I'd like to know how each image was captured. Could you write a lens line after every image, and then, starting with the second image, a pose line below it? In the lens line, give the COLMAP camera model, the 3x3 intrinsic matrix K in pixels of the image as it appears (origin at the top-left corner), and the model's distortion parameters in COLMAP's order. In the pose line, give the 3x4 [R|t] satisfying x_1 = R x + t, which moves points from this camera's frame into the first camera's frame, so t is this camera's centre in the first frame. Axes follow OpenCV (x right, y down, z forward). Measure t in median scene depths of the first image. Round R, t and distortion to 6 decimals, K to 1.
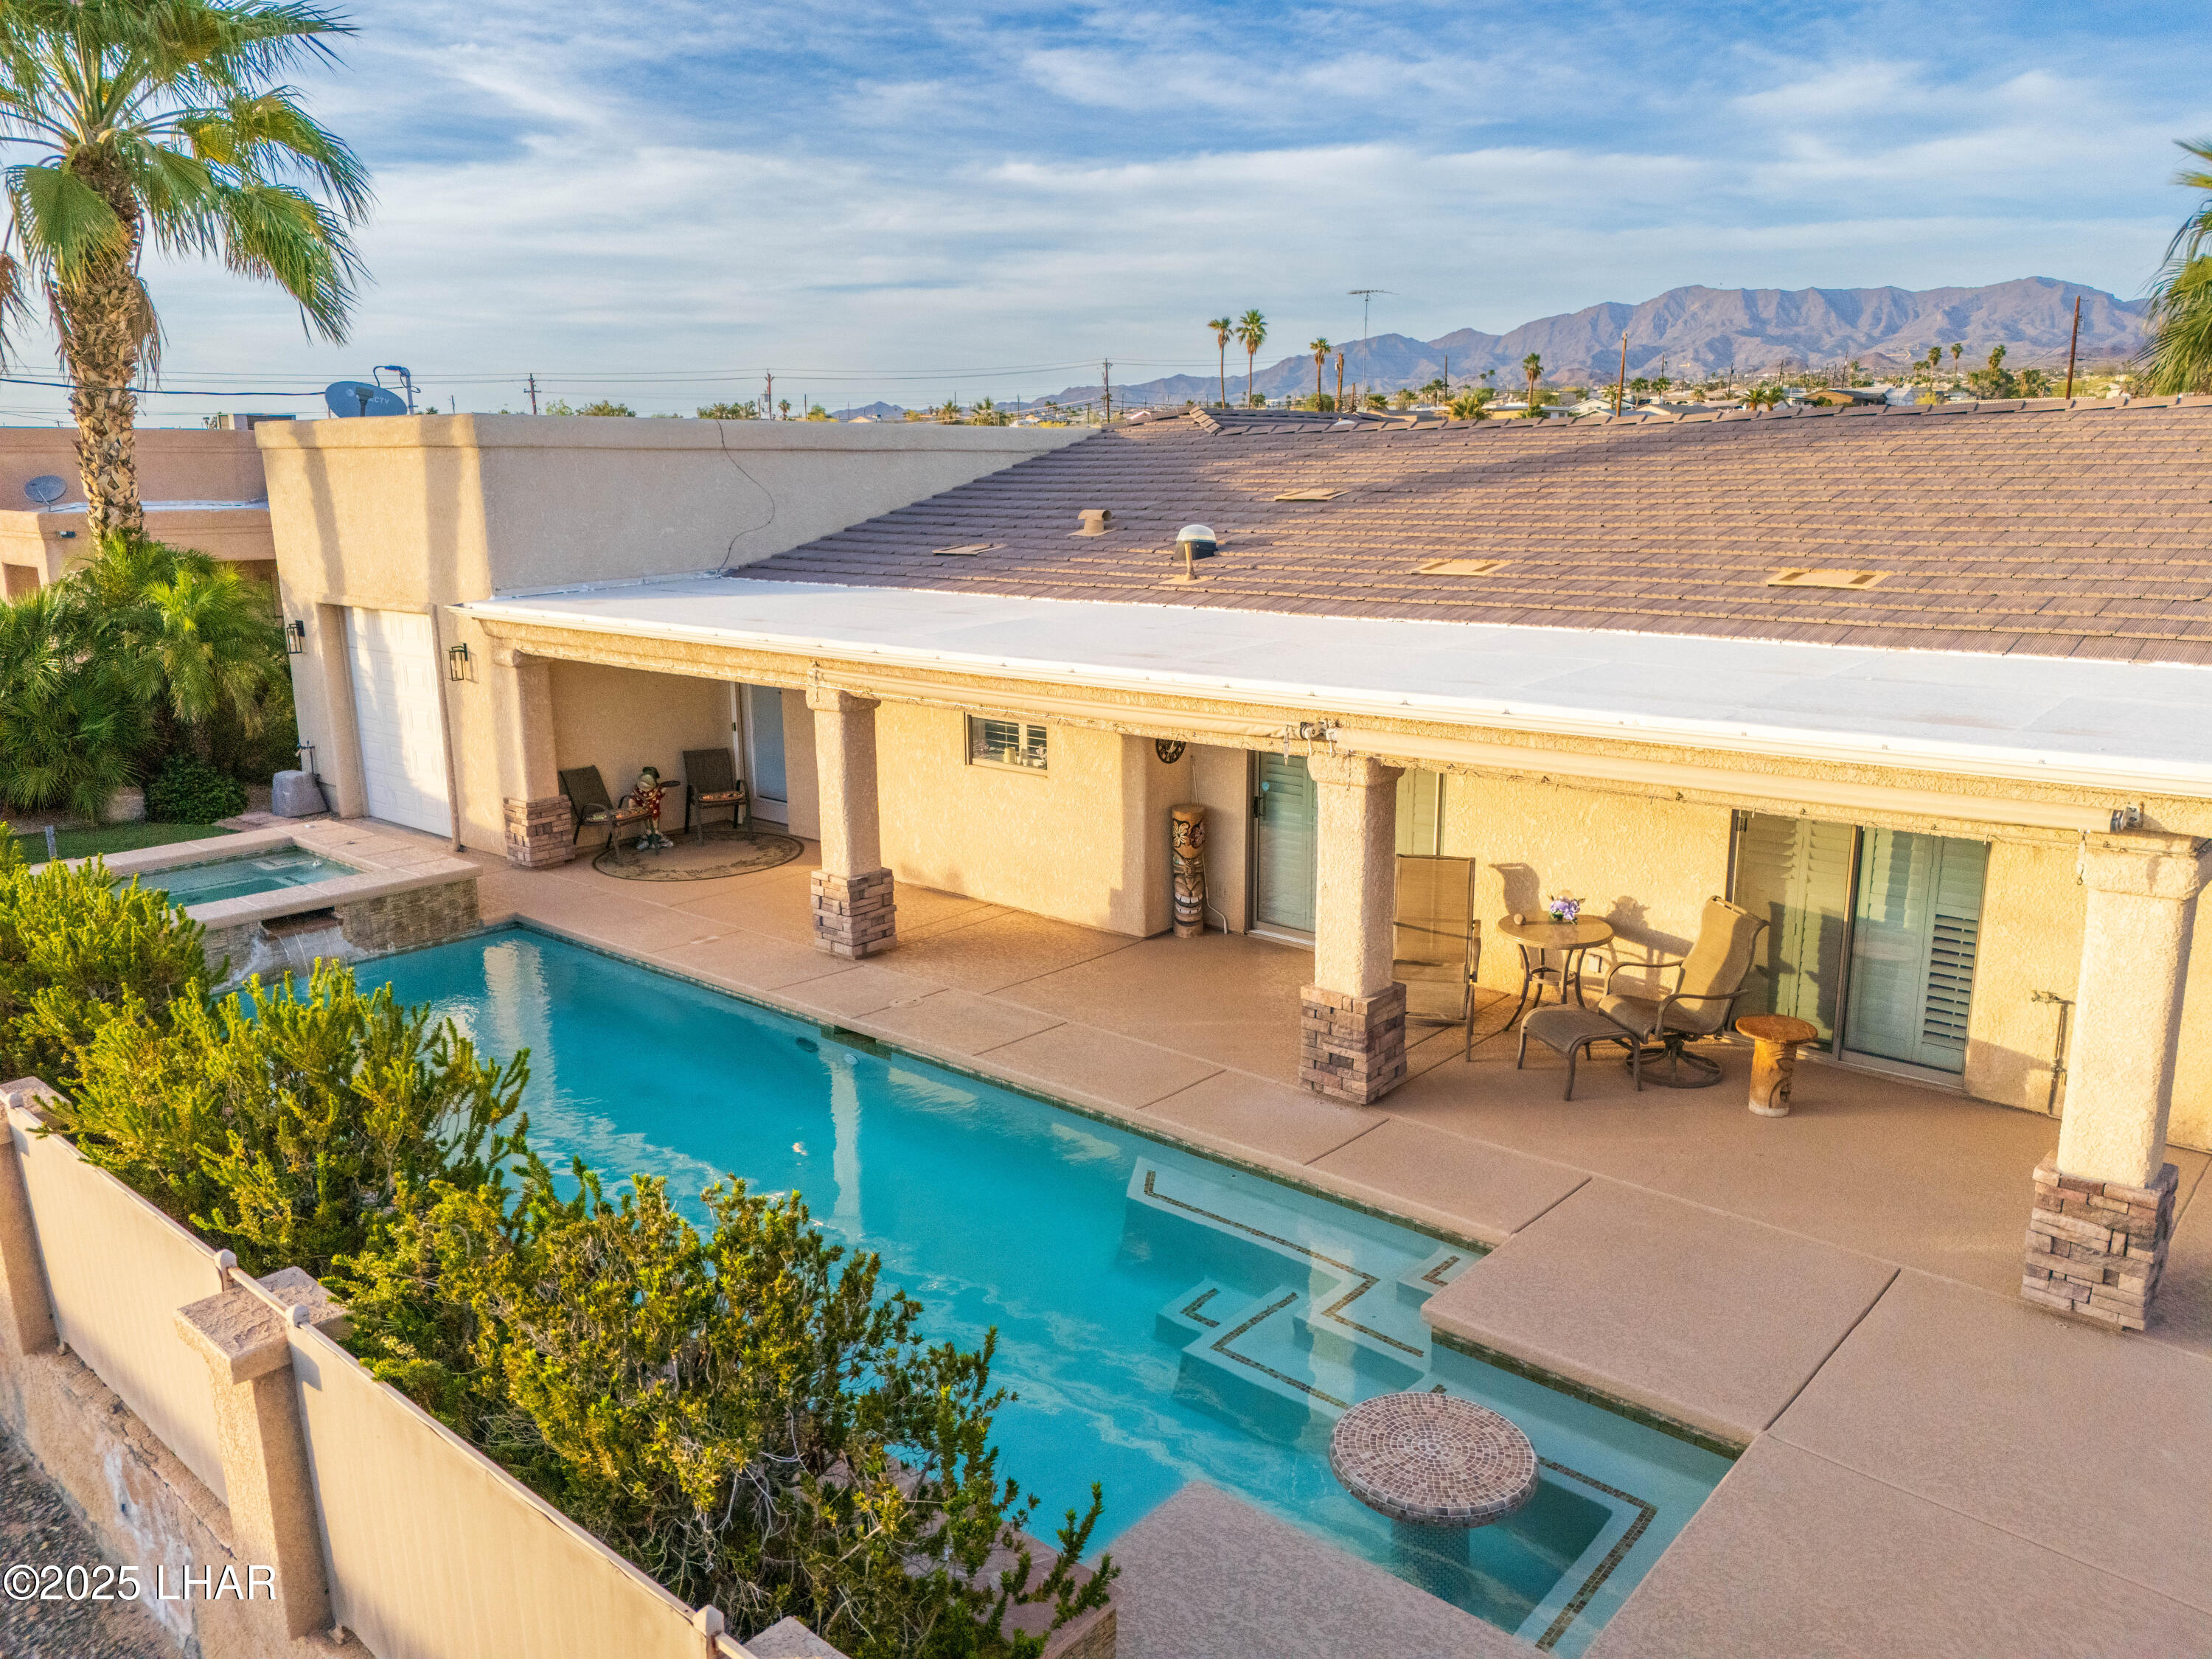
lens RADIAL K [[1633.8, 0, 1122.4], [0, 1633.8, 822.6], [0, 0, 1]] dist [0.113098, -0.142666]
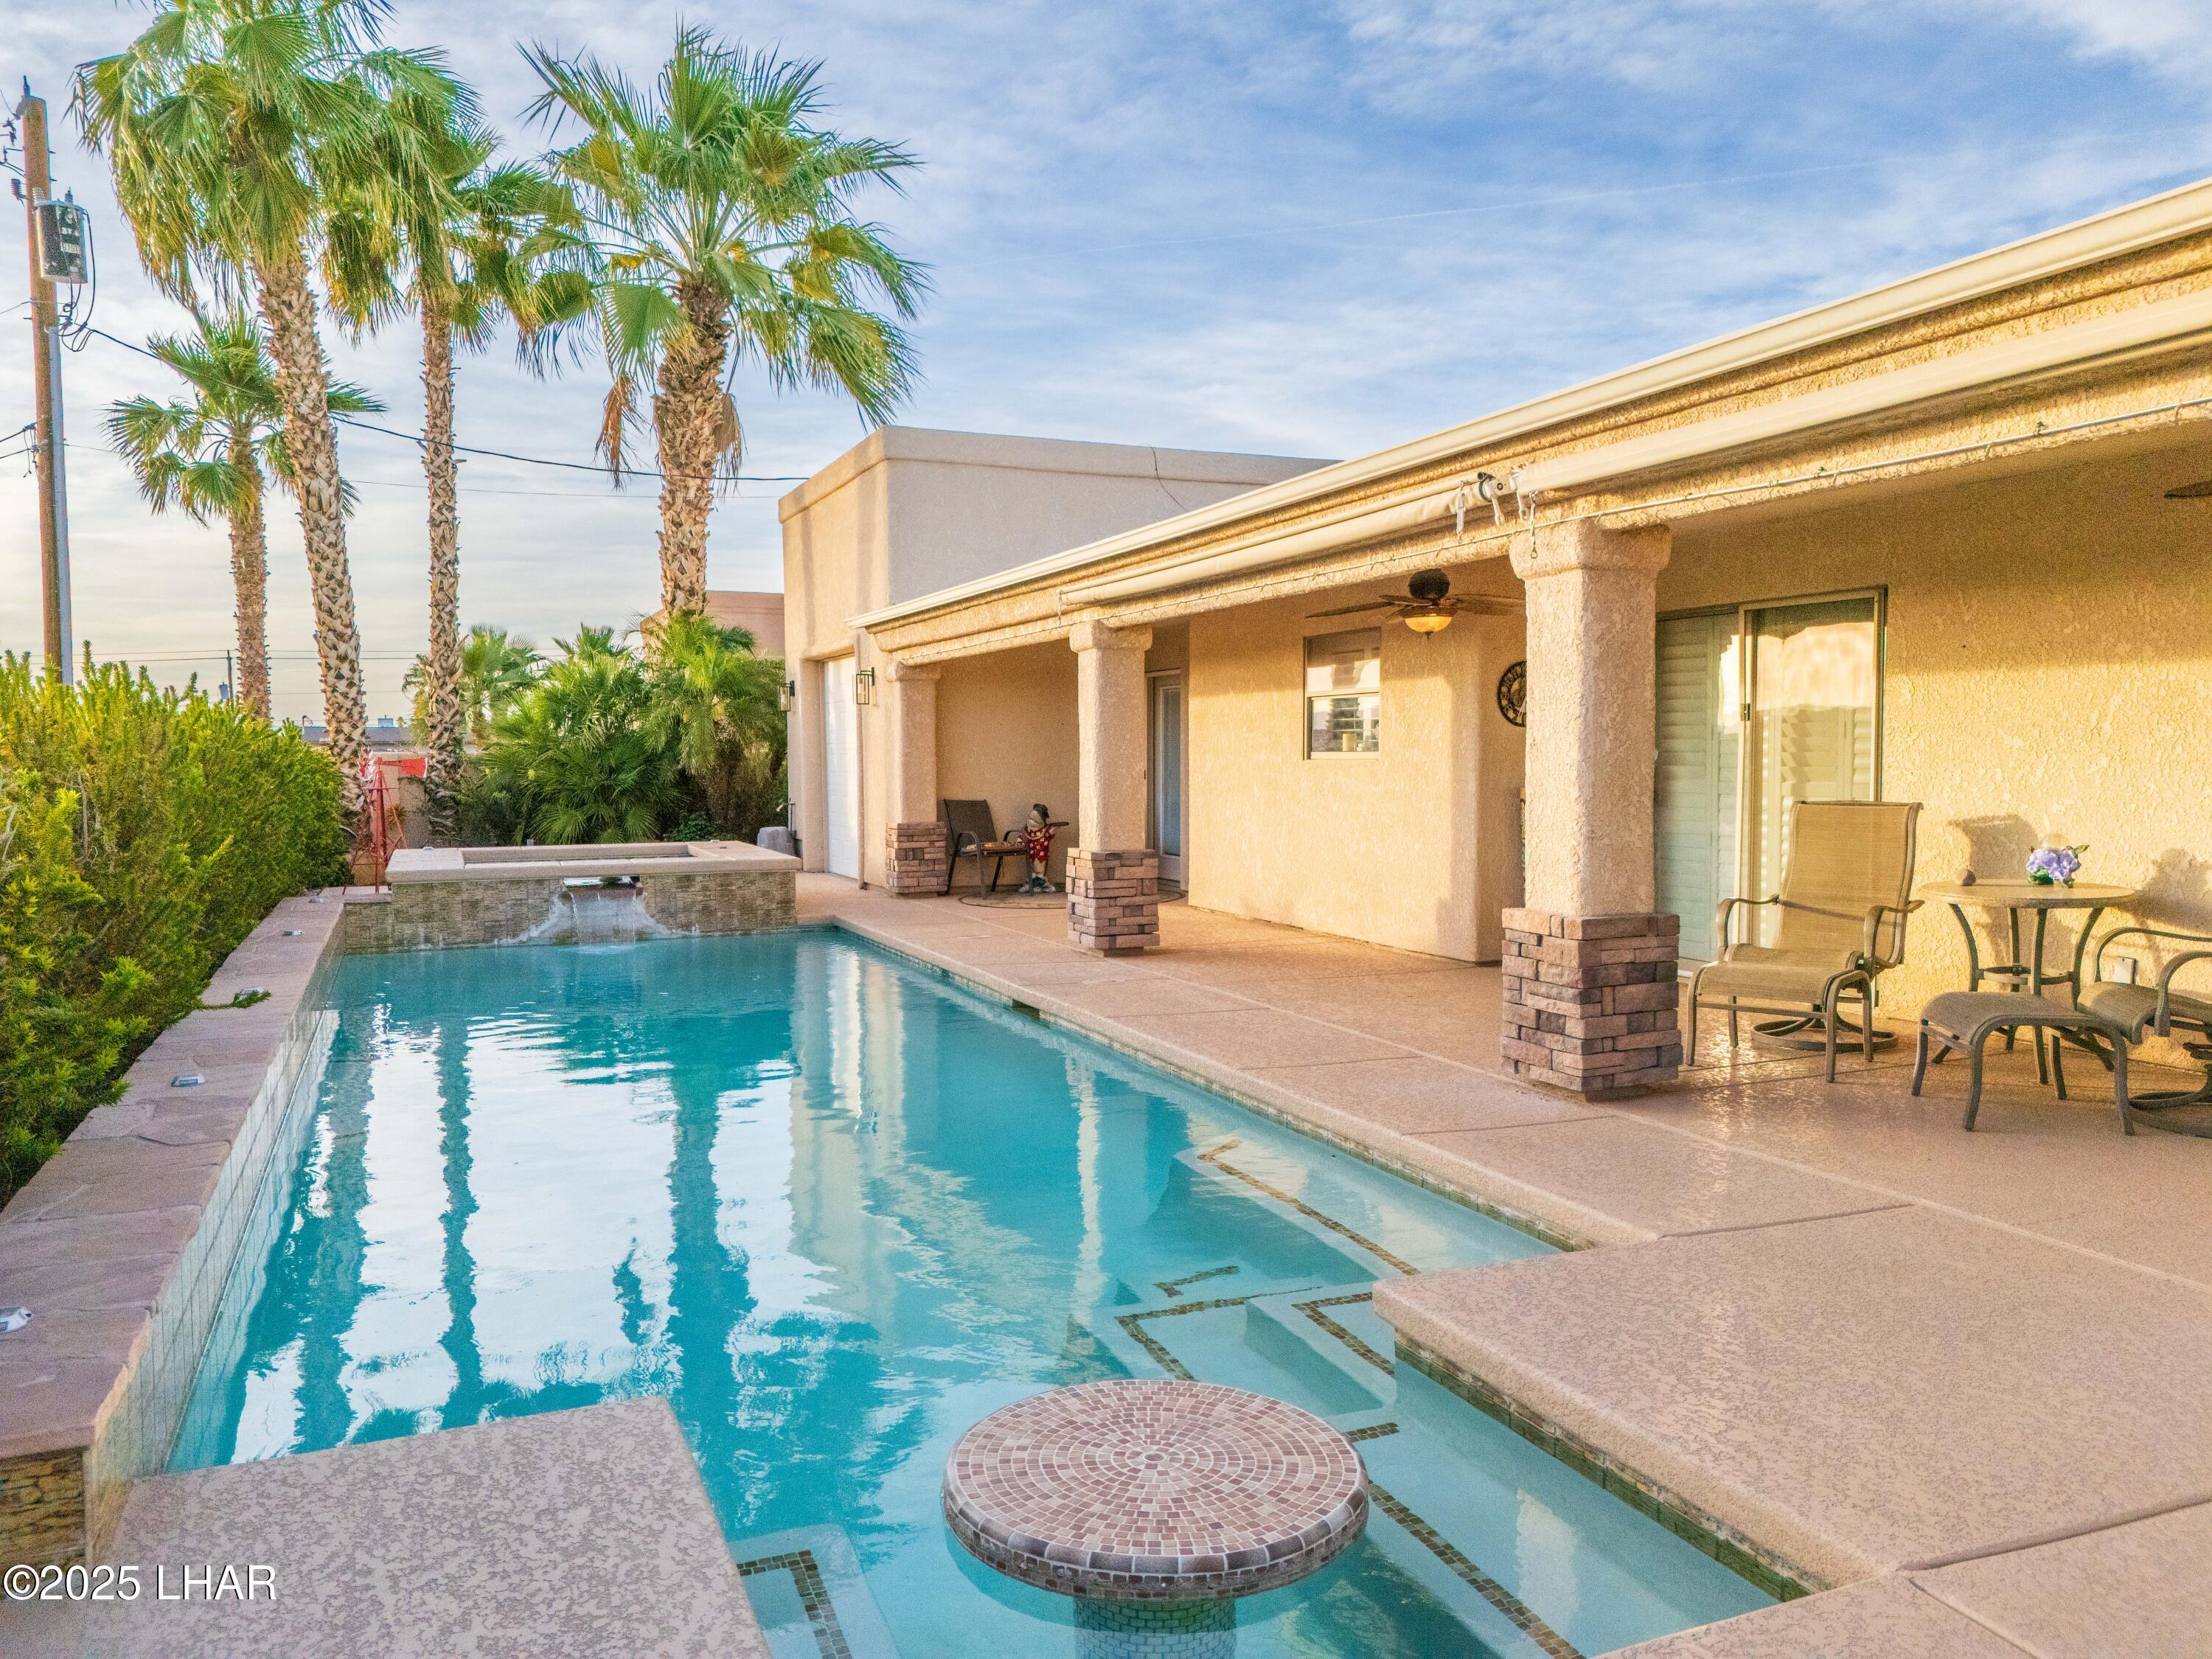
lens RADIAL K [[1633.8, 0, 1122.4], [0, 1633.8, 822.6], [0, 0, 1]] dist [0.113098, -0.142666]
pose [[0.898658, 0.021346, -0.438131, 0.179905], [-0.095048, 0.984561, -0.146987, 0.123244], [0.428230, 0.173735, 0.886812, 0.247656]]
